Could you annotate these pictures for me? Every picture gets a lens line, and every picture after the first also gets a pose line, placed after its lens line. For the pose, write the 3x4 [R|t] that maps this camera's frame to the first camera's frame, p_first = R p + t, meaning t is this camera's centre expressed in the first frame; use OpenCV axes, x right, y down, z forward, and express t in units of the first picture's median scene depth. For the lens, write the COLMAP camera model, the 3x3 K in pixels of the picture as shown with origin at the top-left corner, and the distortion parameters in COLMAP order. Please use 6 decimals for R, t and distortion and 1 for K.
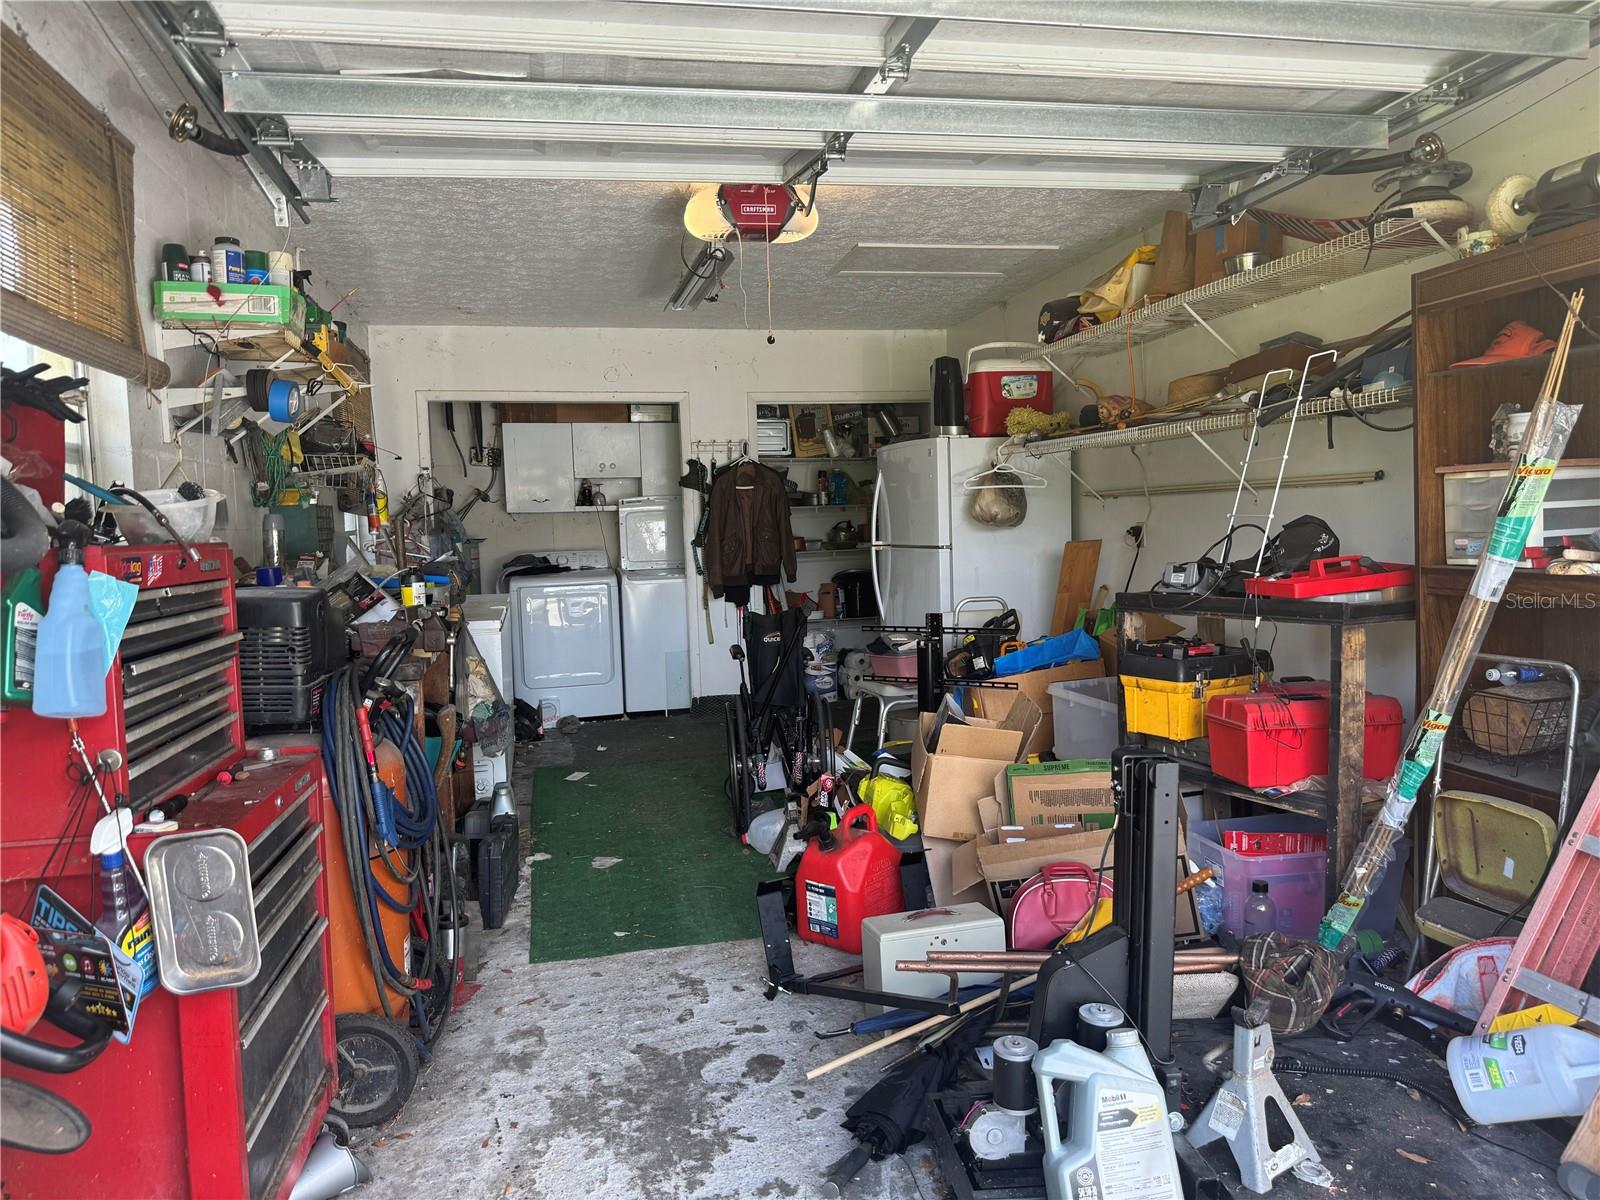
lens RADIAL K [[1112.1, 0, 799.2], [0, 1112.1, 608.0], [0, 0, 1]] dist [0.062189, -0.099850]
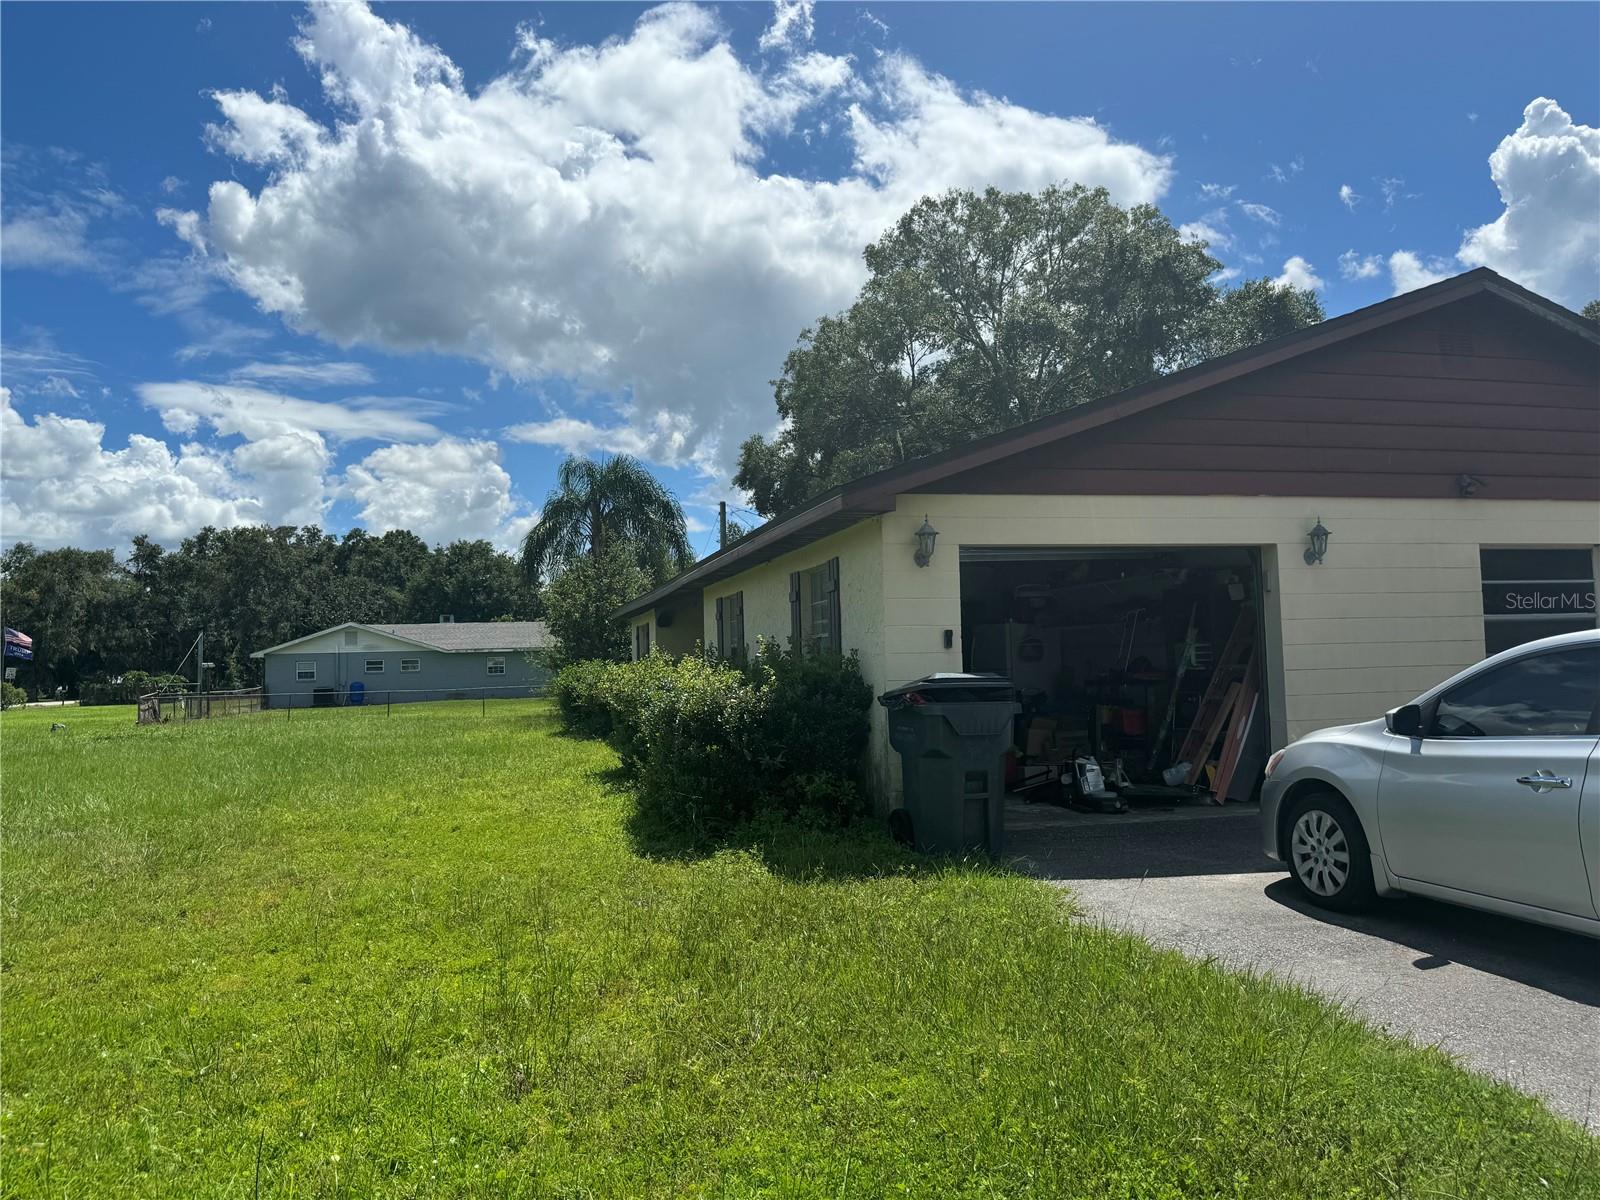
lens RADIAL K [[1112.1, 0, 799.2], [0, 1112.1, 608.0], [0, 0, 1]] dist [0.062189, -0.099850]
pose [[0.998868, 0.016710, 0.044530, -0.723536], [-0.010577, 0.990849, -0.134561, 0.238590], [-0.046371, 0.133938, 0.989904, -2.297002]]
